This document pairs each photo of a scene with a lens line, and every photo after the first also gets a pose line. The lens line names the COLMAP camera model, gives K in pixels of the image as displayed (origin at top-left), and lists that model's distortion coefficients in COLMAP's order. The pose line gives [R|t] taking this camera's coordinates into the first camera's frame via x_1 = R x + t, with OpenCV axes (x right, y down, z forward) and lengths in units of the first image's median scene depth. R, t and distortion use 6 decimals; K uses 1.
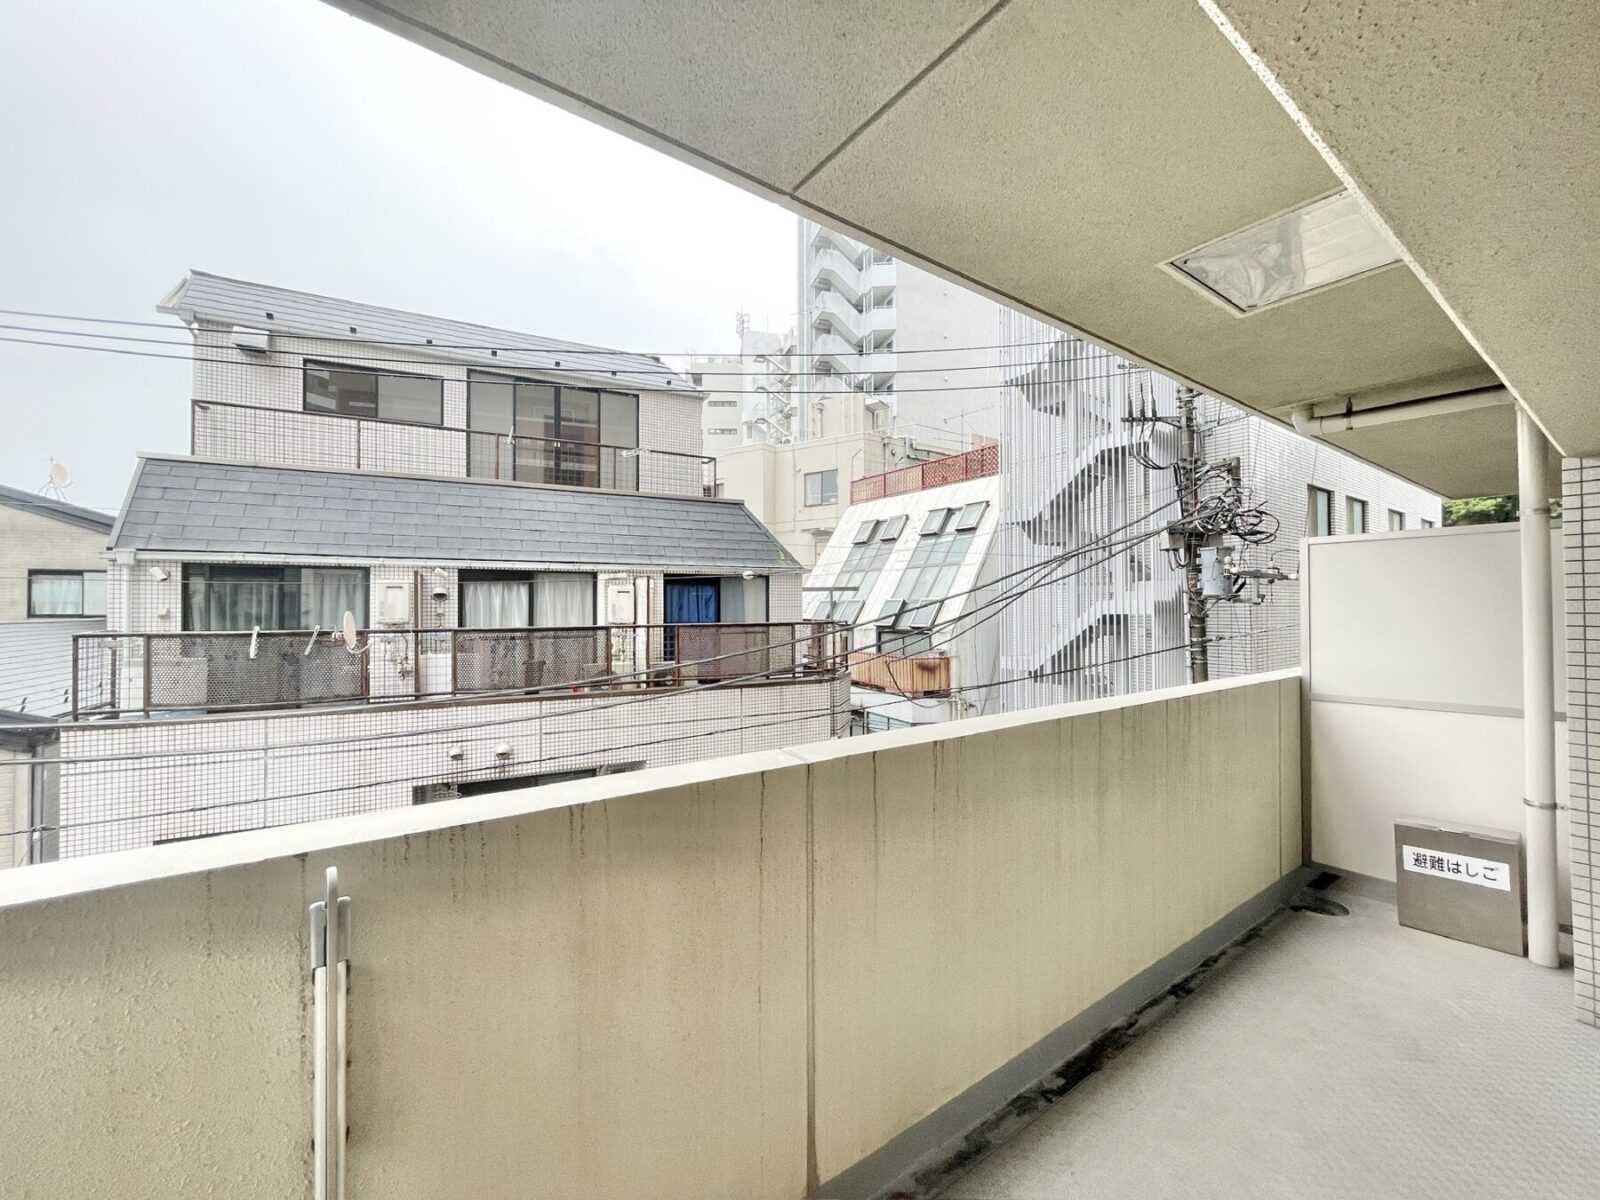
lens RADIAL K [[647.7, 0, 795.5], [0, 647.7, 599.2], [0, 0, 1]] dist [-0.002526, -0.000136]
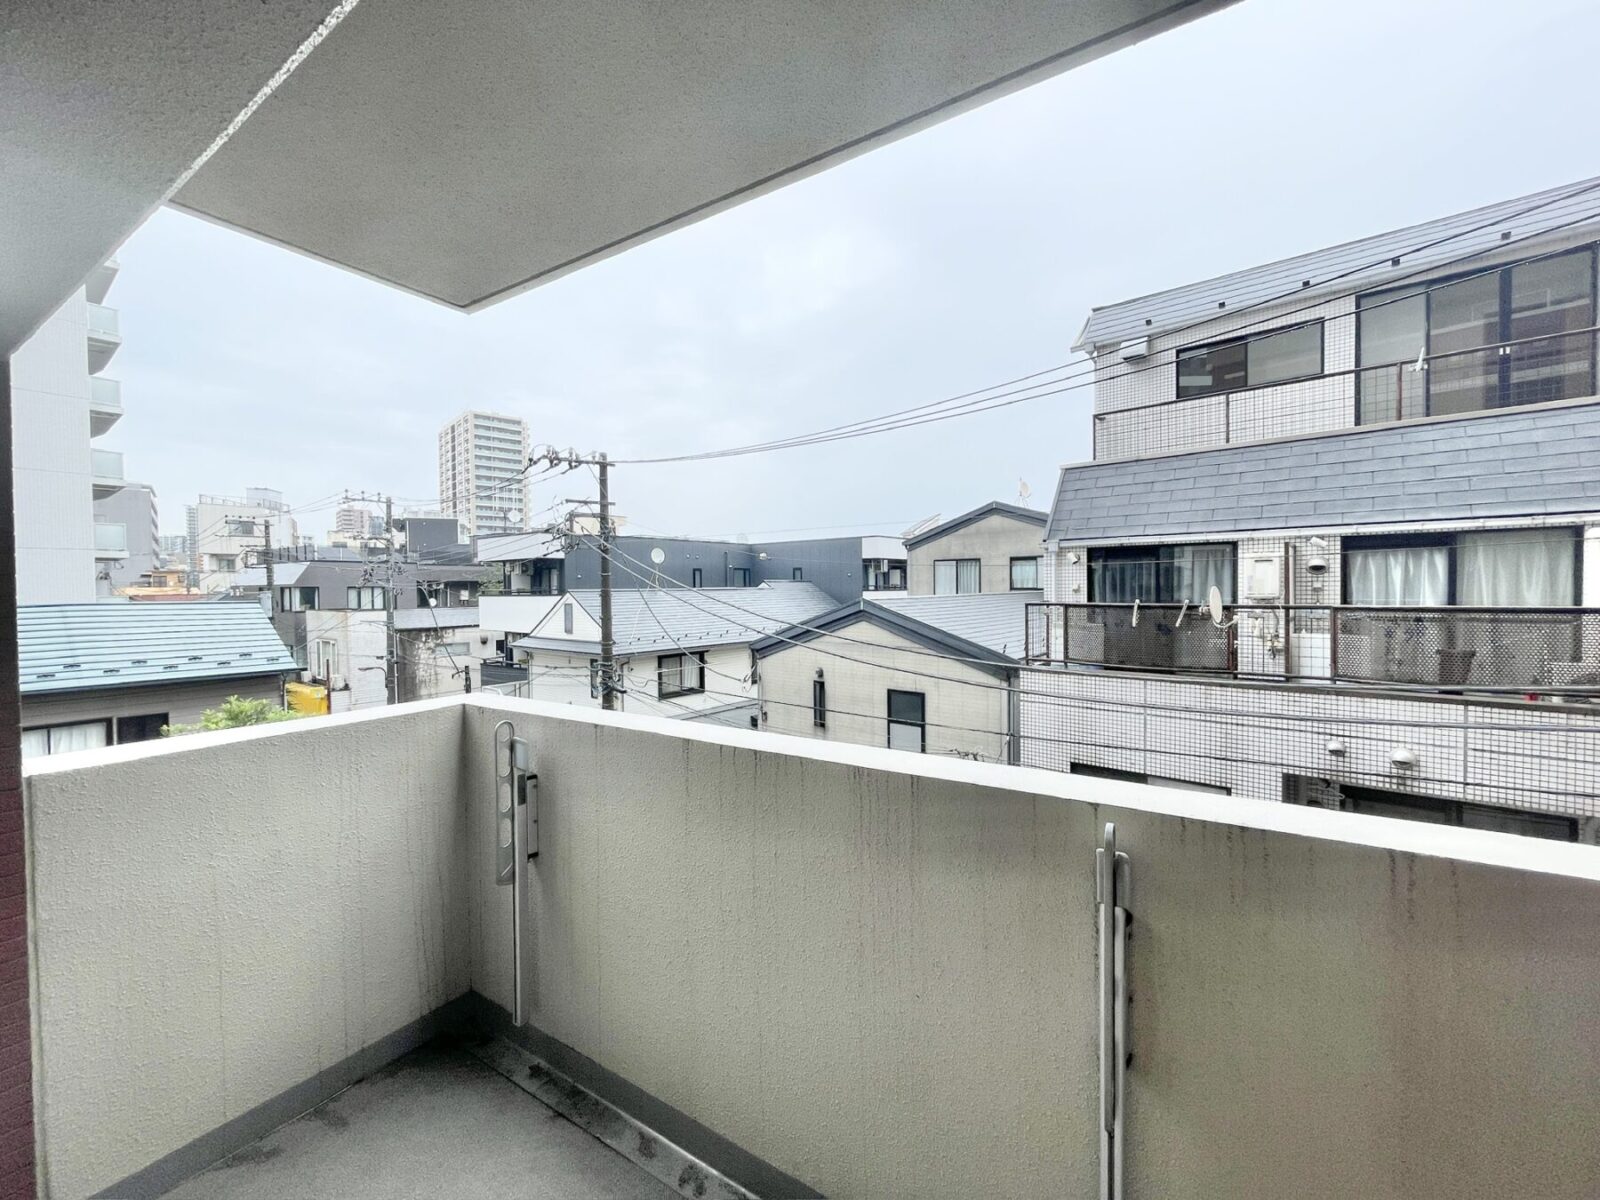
lens RADIAL K [[647.7, 0, 795.5], [0, 647.7, 599.2], [0, 0, 1]] dist [-0.002526, -0.000136]
pose [[0.363530, 0.017446, -0.931419, 0.017285], [0.022718, 0.999361, 0.027585, -0.003477], [0.931305, -0.031188, 0.362902, 0.008083]]
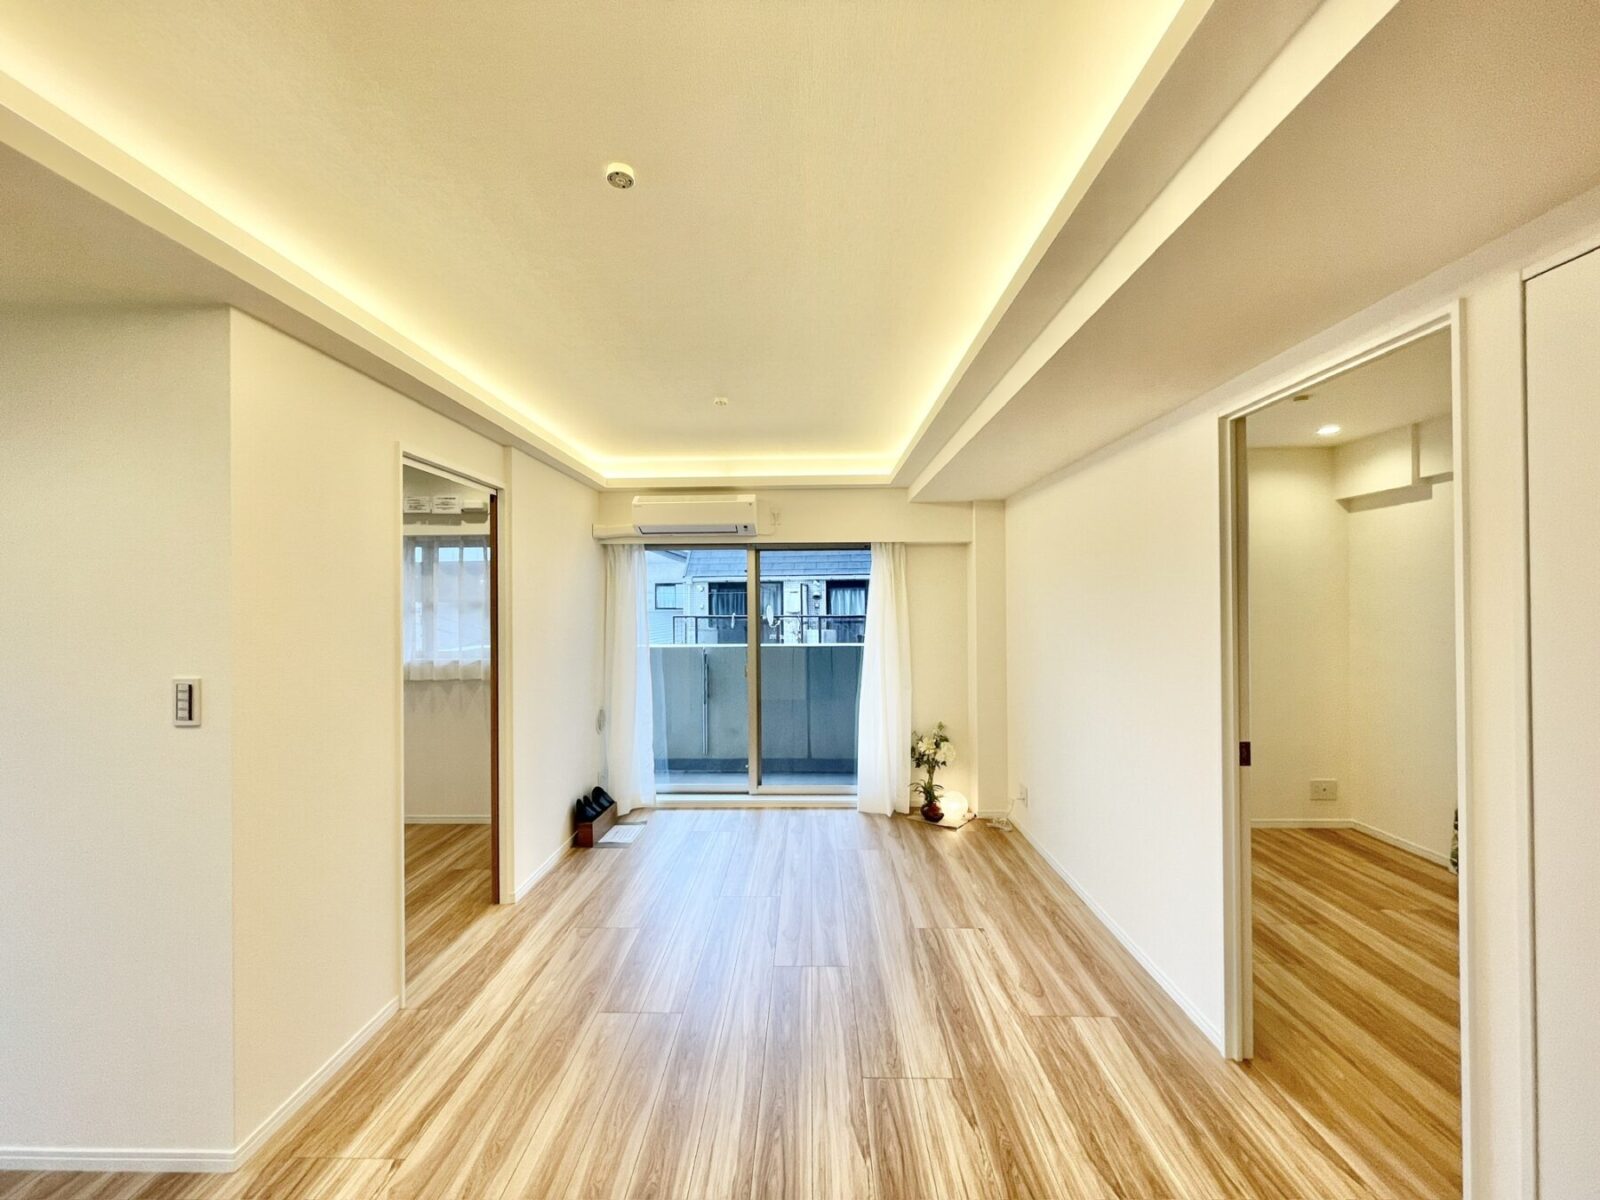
lens RADIAL K [[647.7, 0, 795.5], [0, 647.7, 599.2], [0, 0, 1]] dist [-0.002526, -0.000136]
pose [[0.795739, -0.007049, -0.605599, 0.437730], [0.013402, 0.999892, 0.005972, -0.009058], [0.605491, -0.012869, 0.795748, -0.399094]]
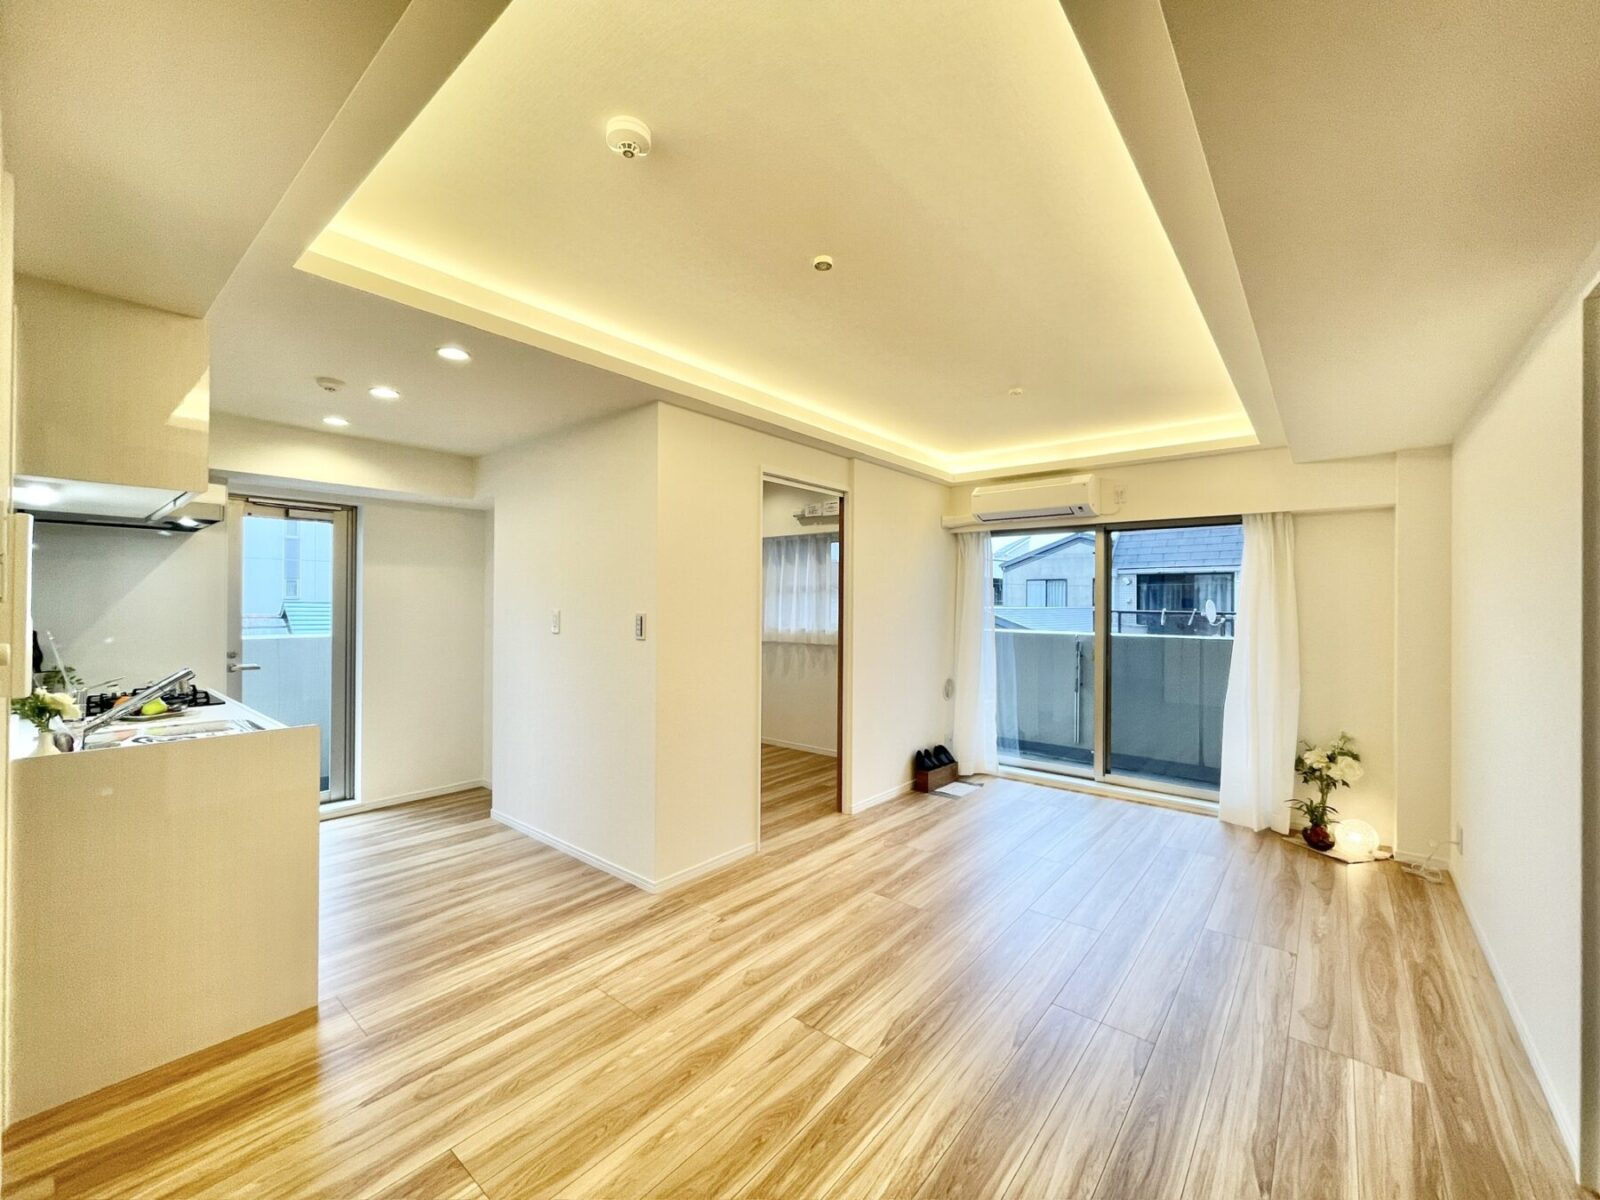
lens RADIAL K [[647.7, 0, 795.5], [0, 647.7, 599.2], [0, 0, 1]] dist [-0.002526, -0.000136]
pose [[0.245265, 0.000236, -0.969456, 0.532646], [0.005722, 0.999982, 0.001691, 0.005658], [0.969439, -0.005961, 0.245259, -0.360571]]
